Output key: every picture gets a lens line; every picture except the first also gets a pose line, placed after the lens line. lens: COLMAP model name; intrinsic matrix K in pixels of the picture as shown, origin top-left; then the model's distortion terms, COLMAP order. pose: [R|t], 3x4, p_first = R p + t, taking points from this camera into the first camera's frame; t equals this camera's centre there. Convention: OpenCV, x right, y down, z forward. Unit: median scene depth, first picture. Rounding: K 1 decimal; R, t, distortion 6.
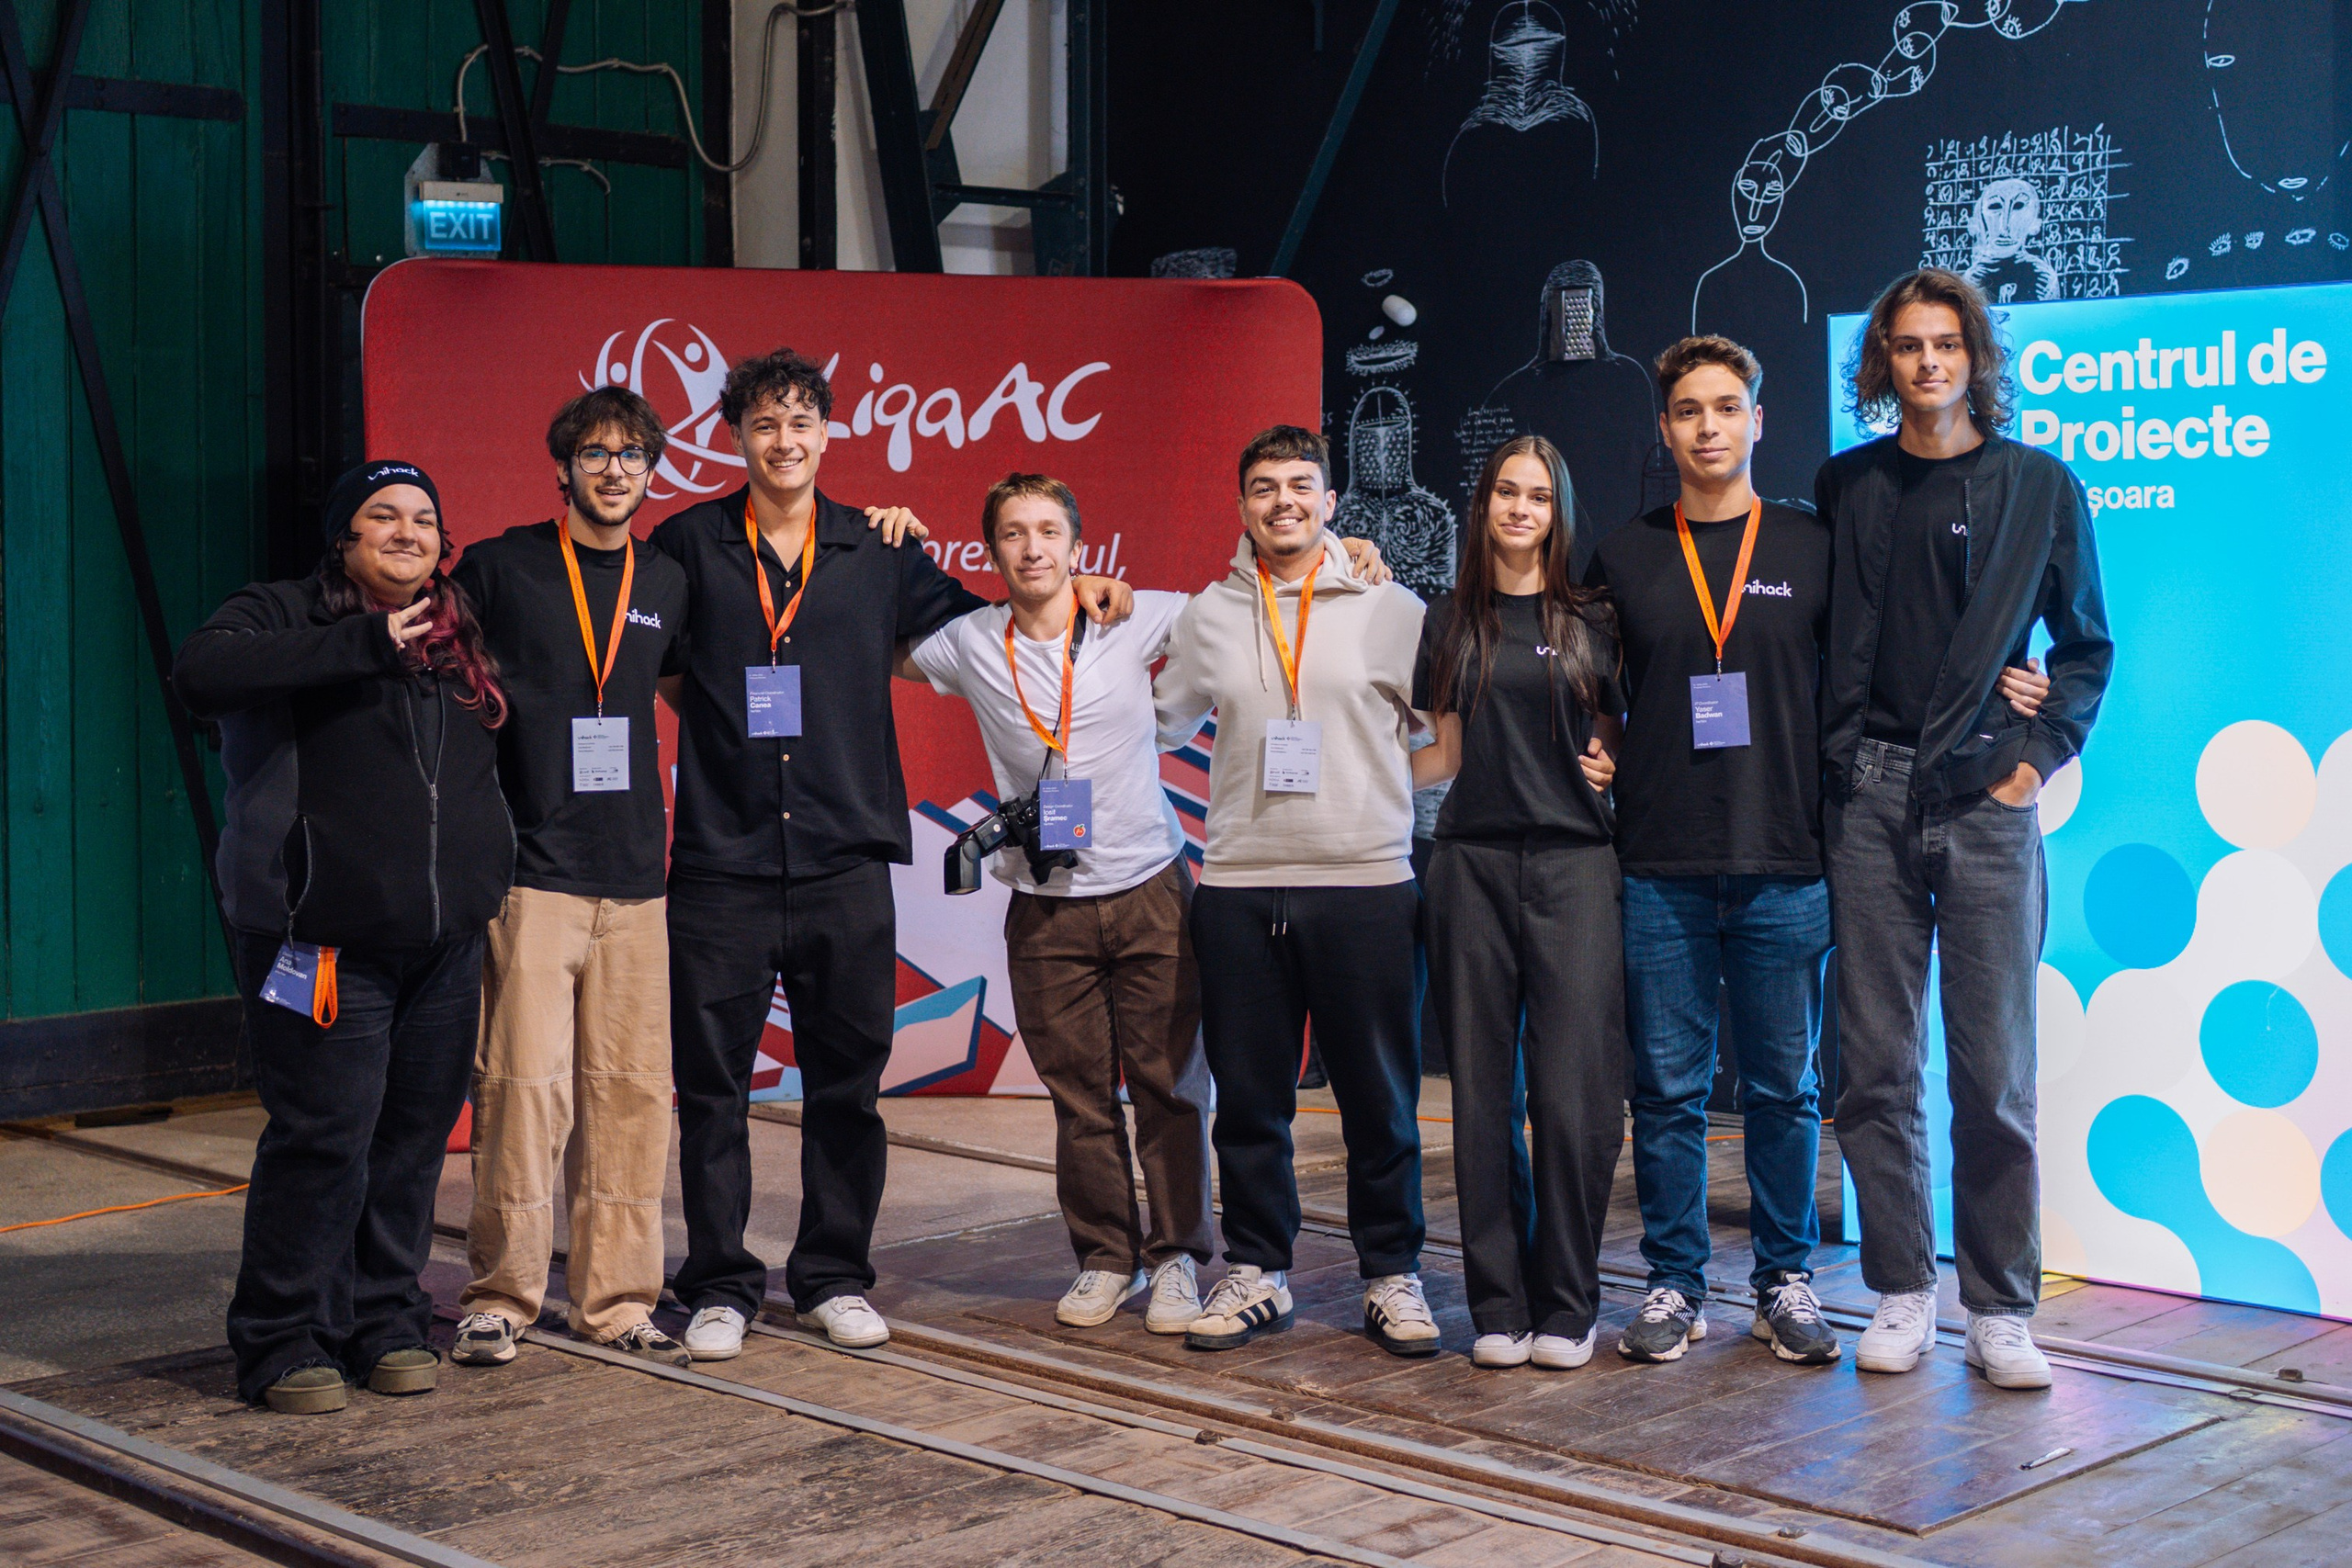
lens RADIAL K [[3539.7, 0, 1182.5], [0, 3539.7, 652.5], [0, 0, 1]] dist [-0.022505, 0.083886]
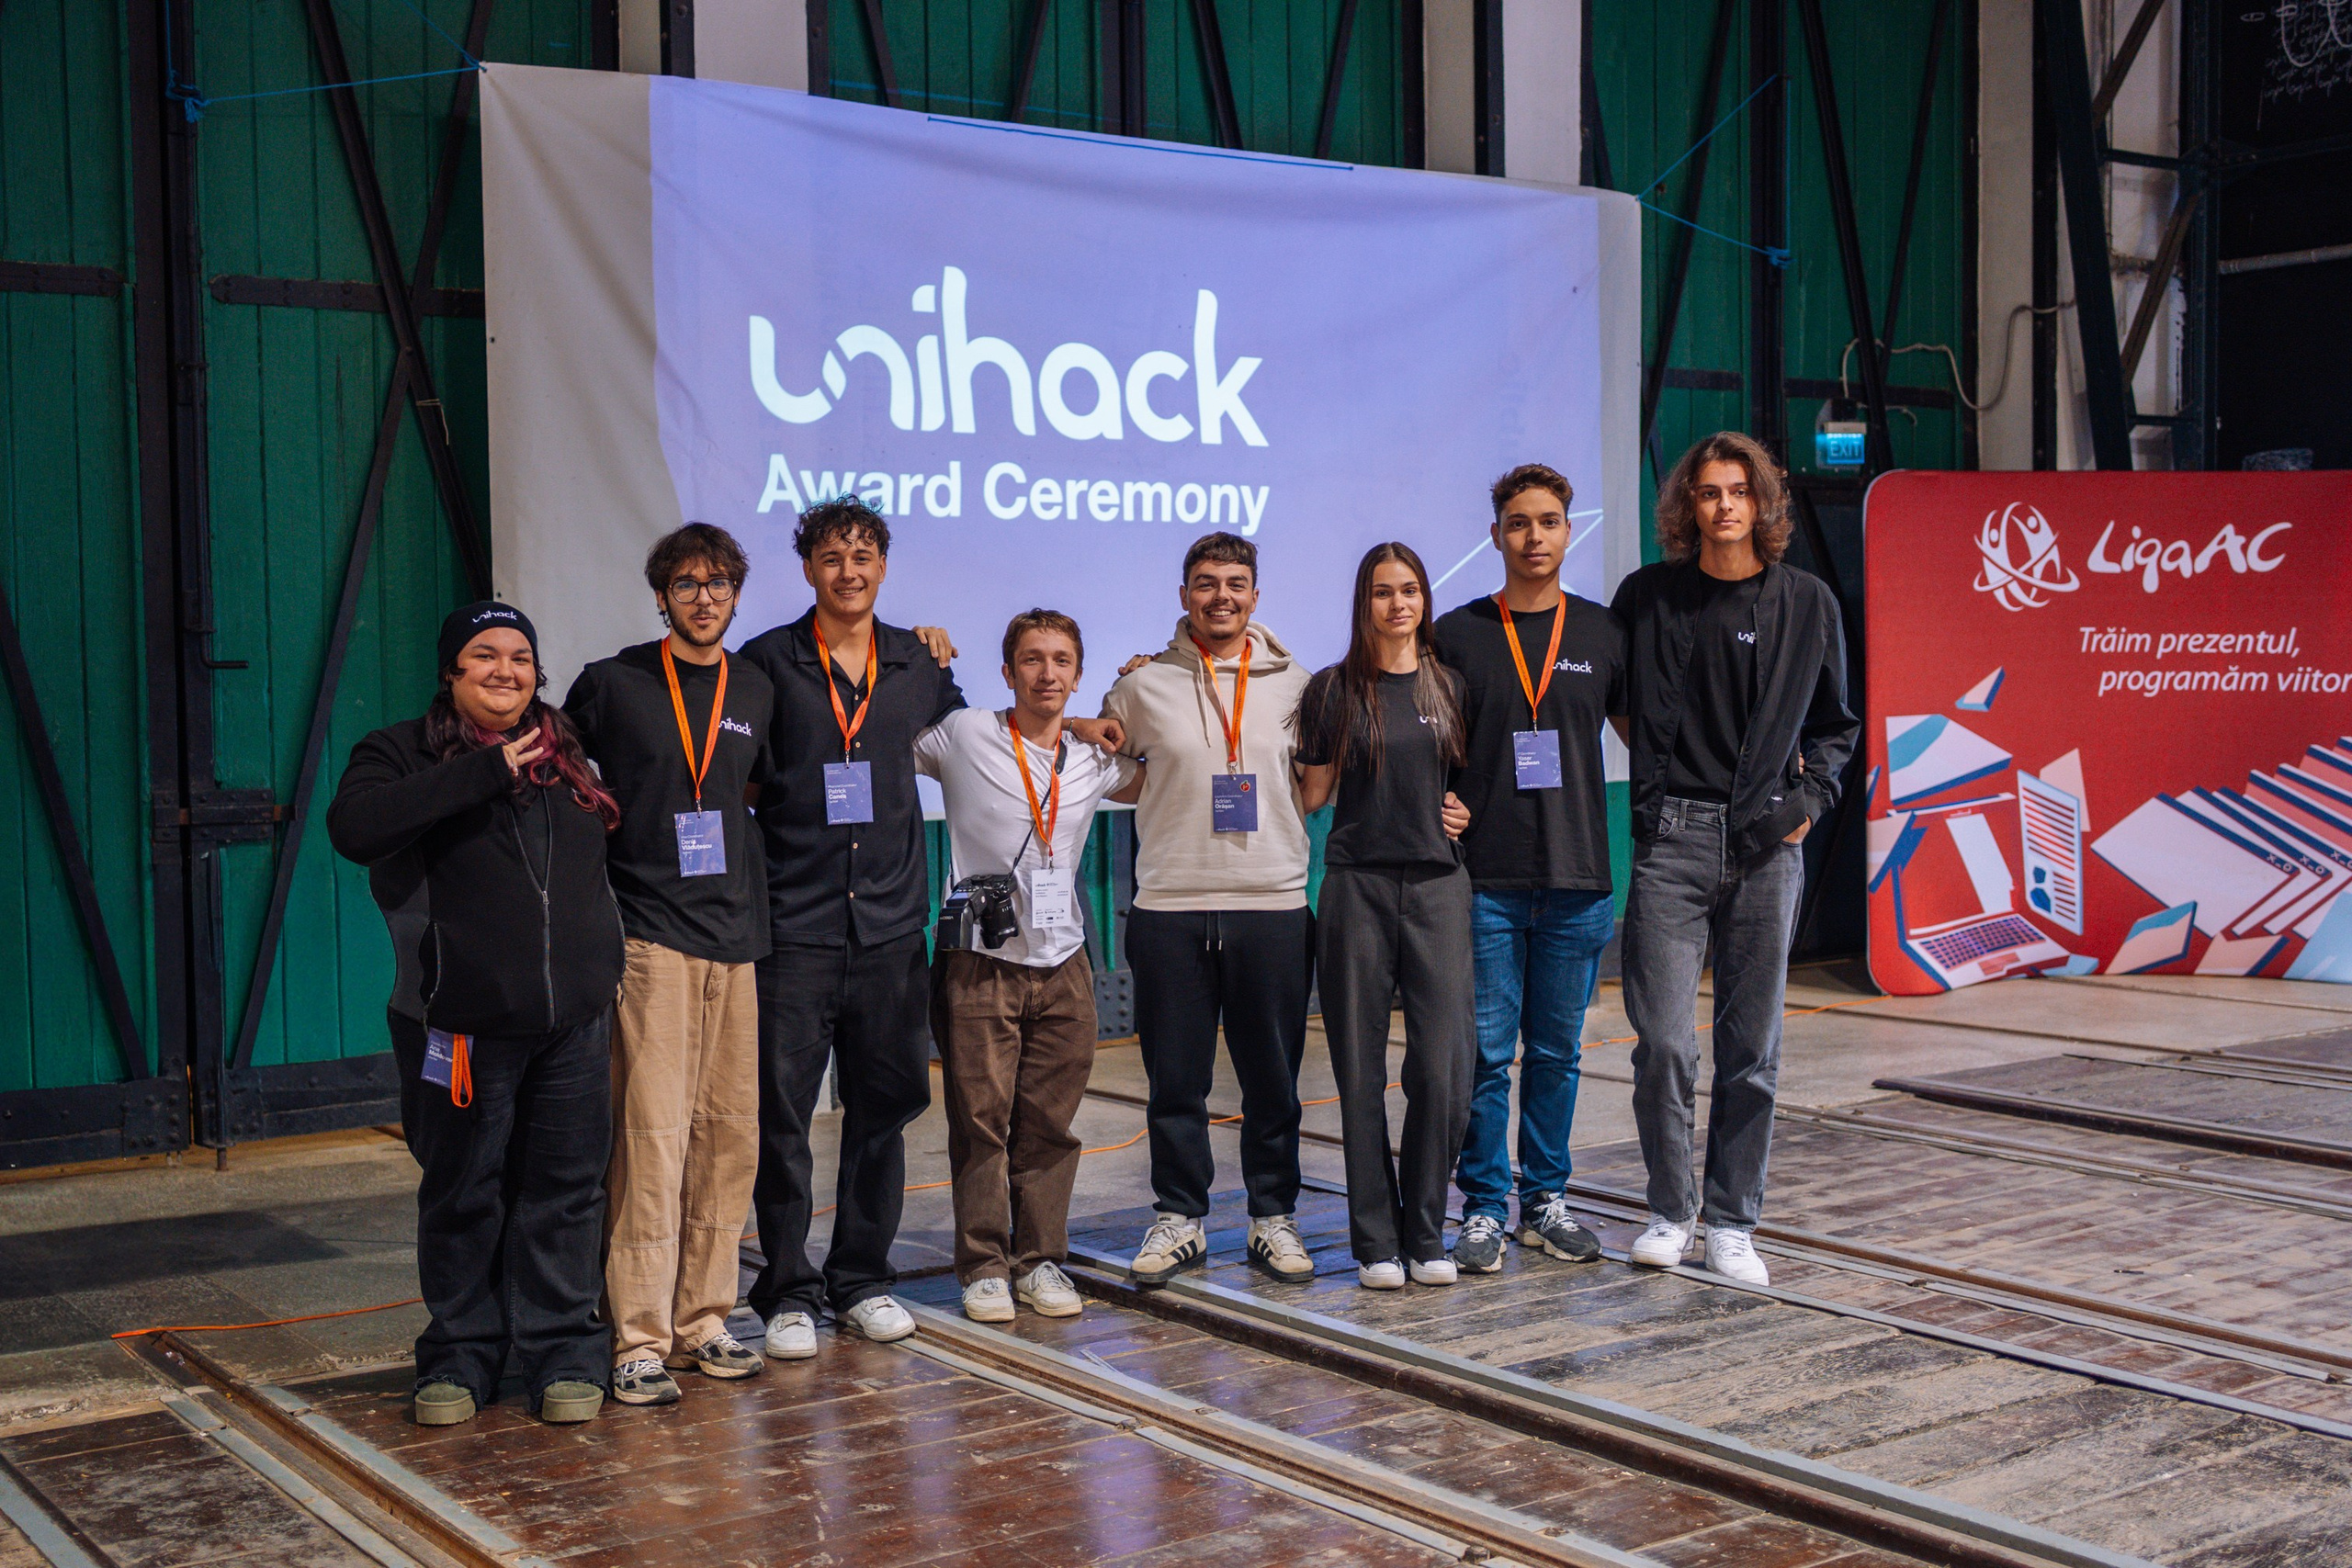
lens RADIAL K [[2734.7, 0, 1090.3], [0, 2734.7, 771.5], [0, 0, 1]] dist [-0.023807, 0.152864]
pose [[0.981743, -0.003289, -0.190186, -0.322216], [0.004596, 0.999969, 0.006427, 0.021764], [0.190159, -0.007184, 0.981727, -0.341427]]
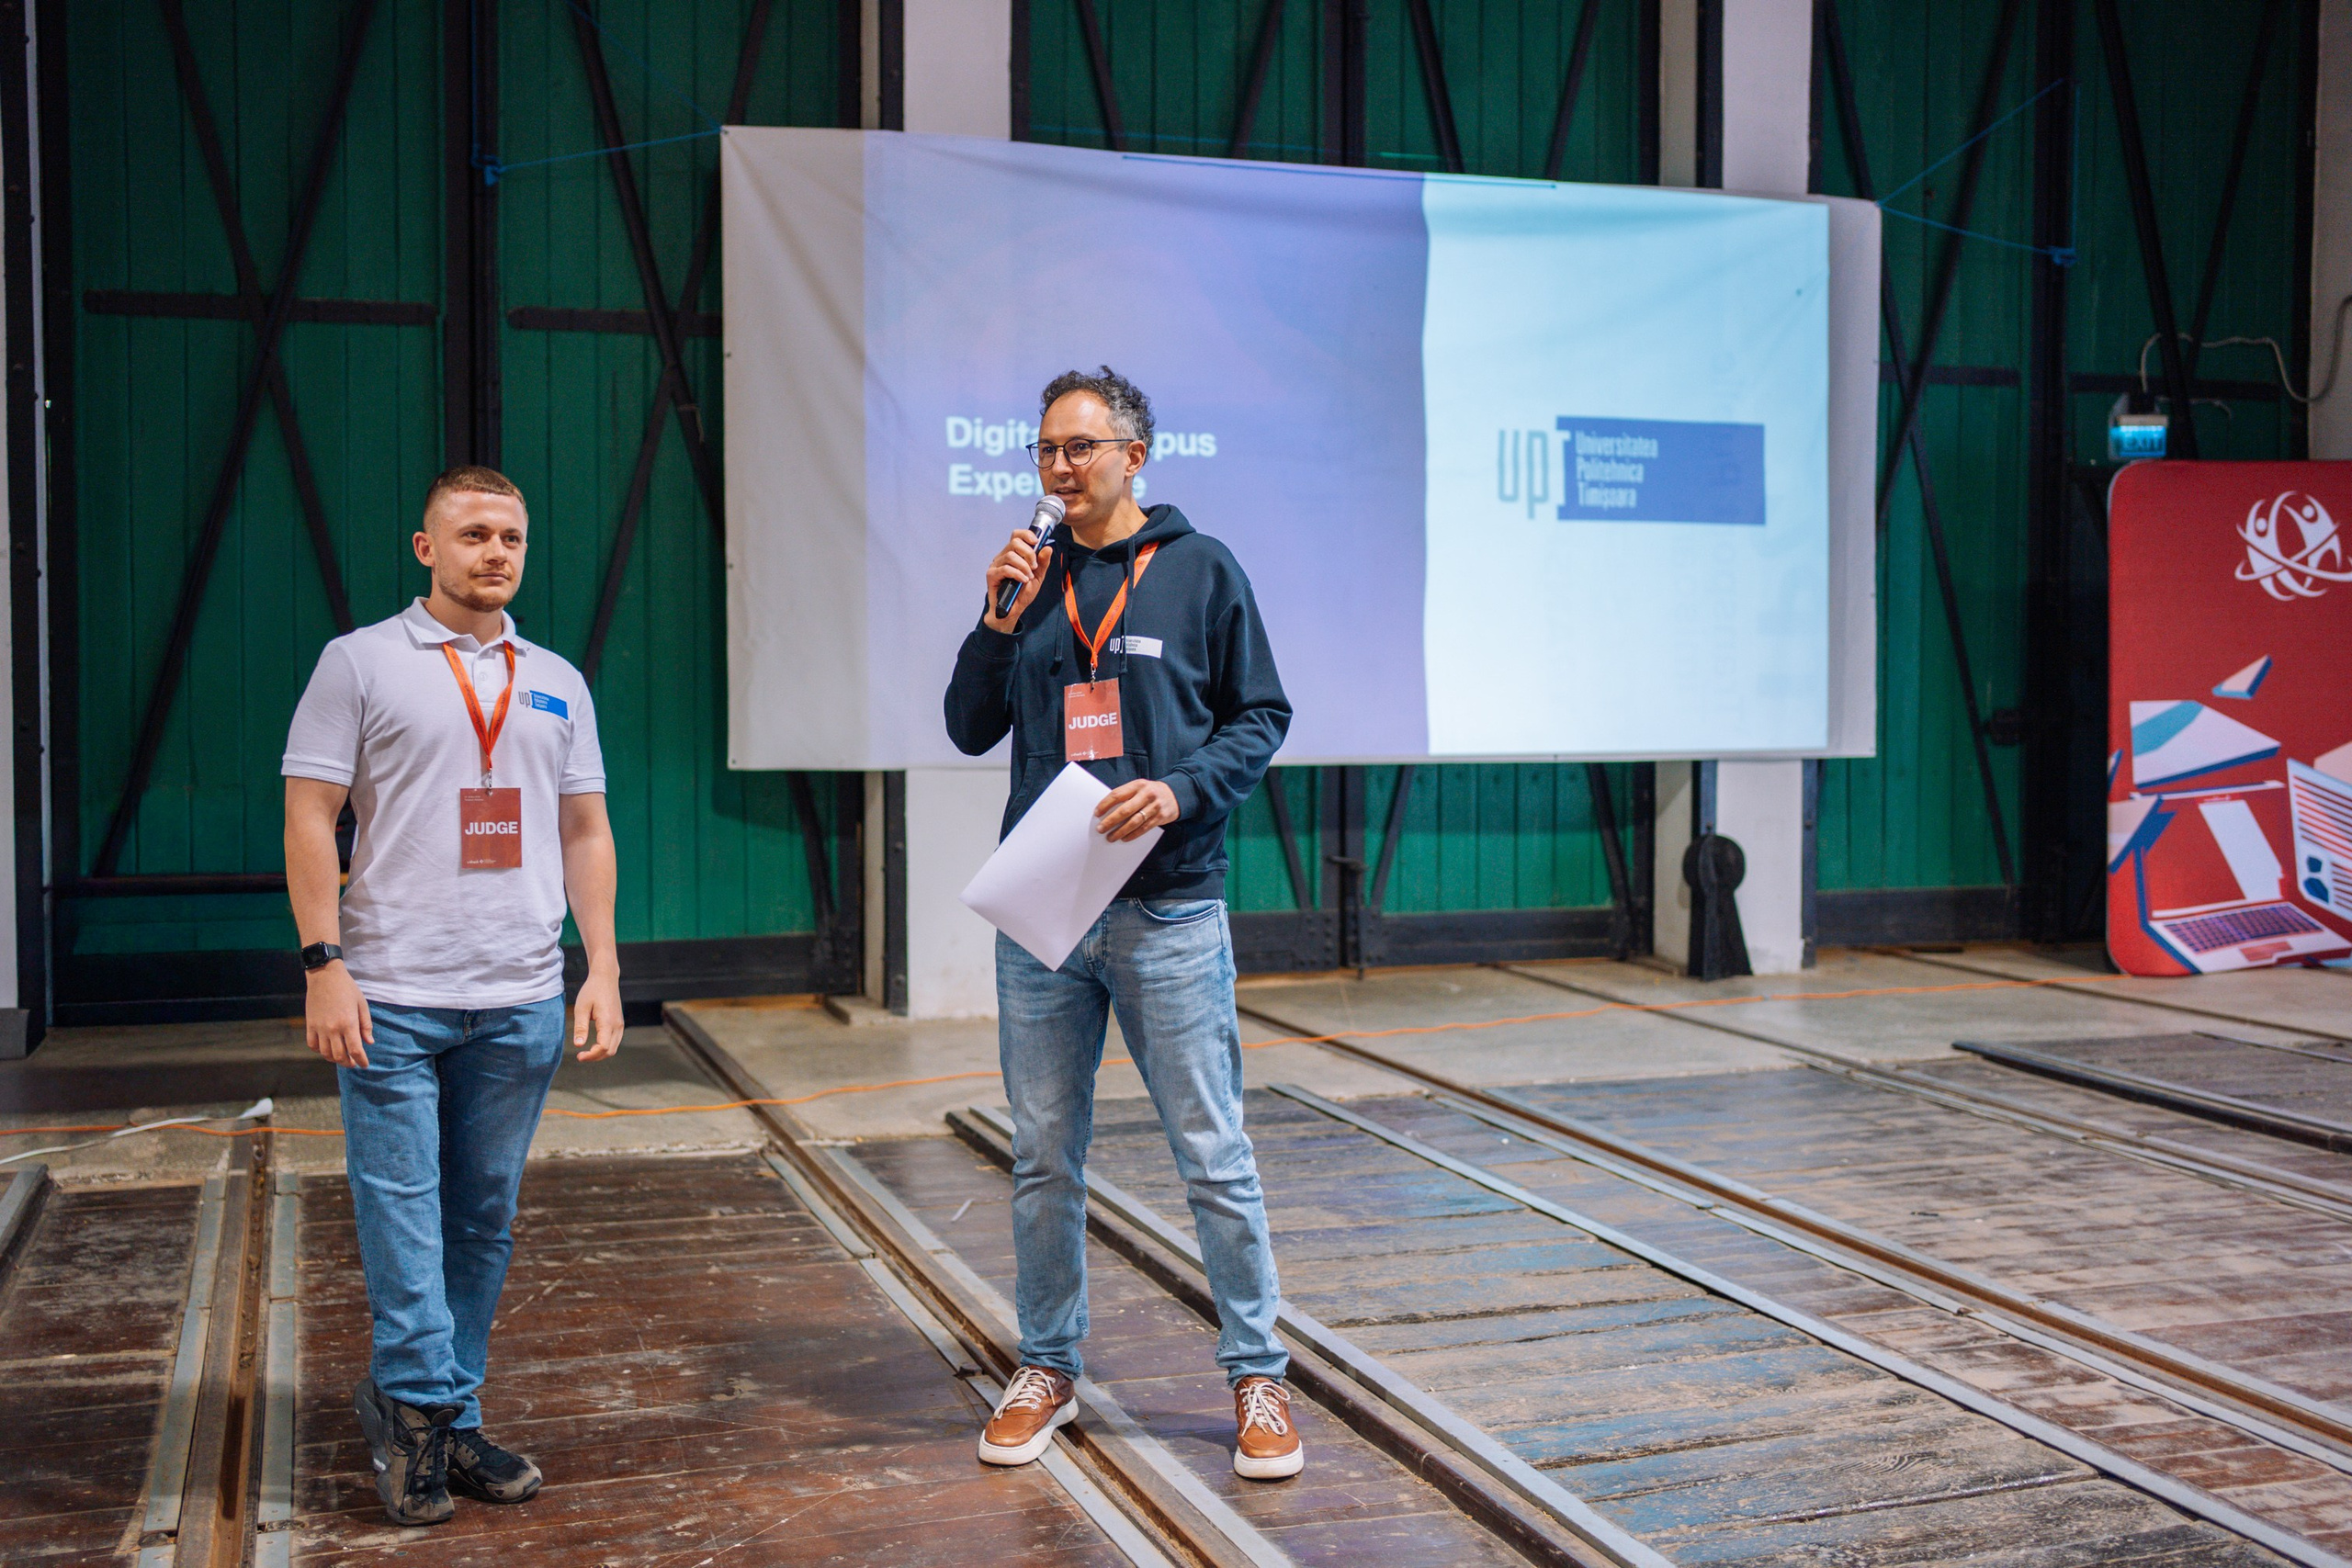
lens RADIAL K [[2489.1, 0, 1127.6], [0, 2489.1, 726.0], [0, 0, 1]] dist [-0.032815, 0.171925]
pose [[0.884921, 0.017508, -0.465412, -0.080198], [-0.022017, 0.999749, -0.004254, 0.032875], [0.465221, 0.014011, 0.885084, -0.292747]]
